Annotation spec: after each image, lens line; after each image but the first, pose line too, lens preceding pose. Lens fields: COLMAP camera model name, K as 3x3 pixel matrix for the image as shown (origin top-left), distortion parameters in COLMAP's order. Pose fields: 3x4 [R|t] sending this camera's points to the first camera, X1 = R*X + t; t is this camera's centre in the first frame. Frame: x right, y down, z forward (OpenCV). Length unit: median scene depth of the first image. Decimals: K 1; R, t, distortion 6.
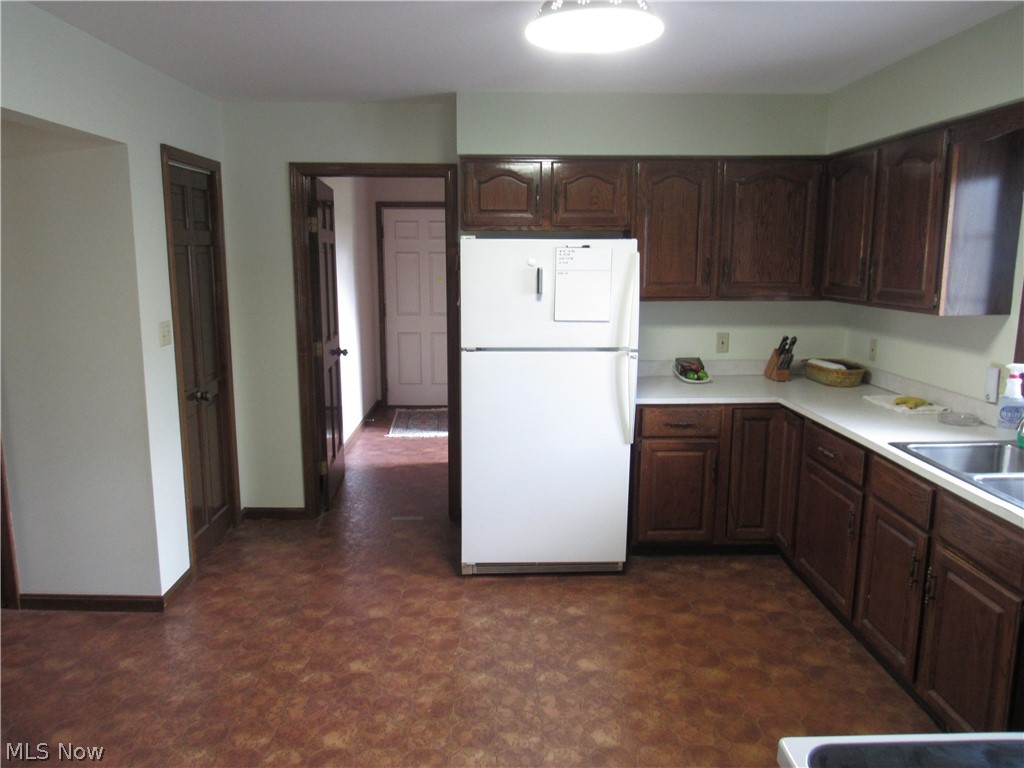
lens RADIAL K [[731.0, 0, 512.0], [0, 731.0, 384.0], [0, 0, 1]] dist [-0.002423, 0.000930]
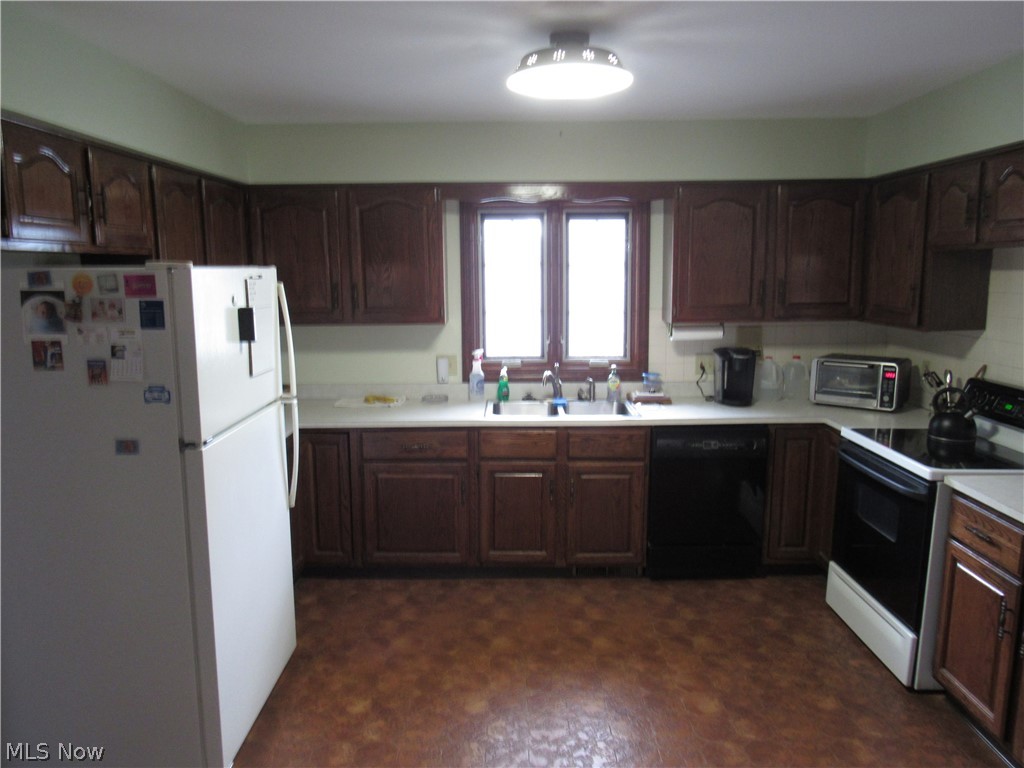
lens RADIAL K [[731.0, 0, 512.0], [0, 731.0, 384.0], [0, 0, 1]] dist [-0.002423, 0.000930]
pose [[0.036784, -0.154898, 0.987245, -0.749160], [0.181550, 0.972510, 0.145822, -0.155922], [-0.982694, 0.173870, 0.063895, 0.779328]]
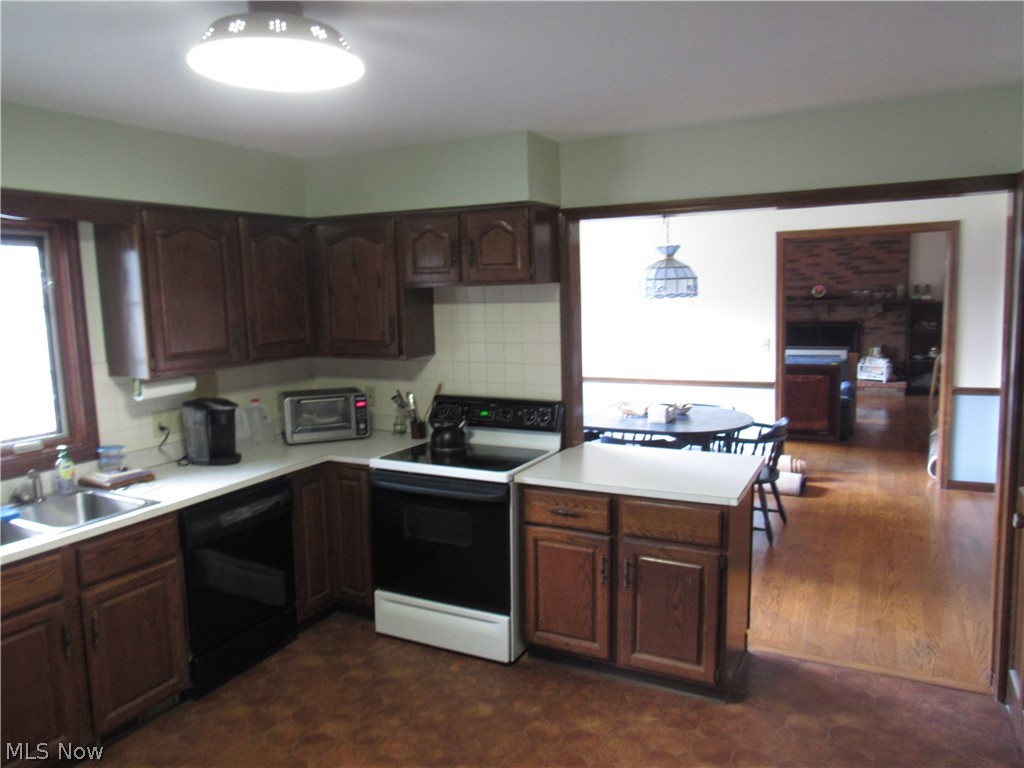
lens RADIAL K [[732.2, 0, 512.3], [0, 732.2, 378.0], [0, 0, 1]] dist [-0.031225, -0.001834]
pose [[-0.872864, -0.039662, 0.486350, -0.383539], [0.105870, 0.957557, 0.268096, -0.243714], [-0.476341, 0.285501, -0.831618, 1.181645]]
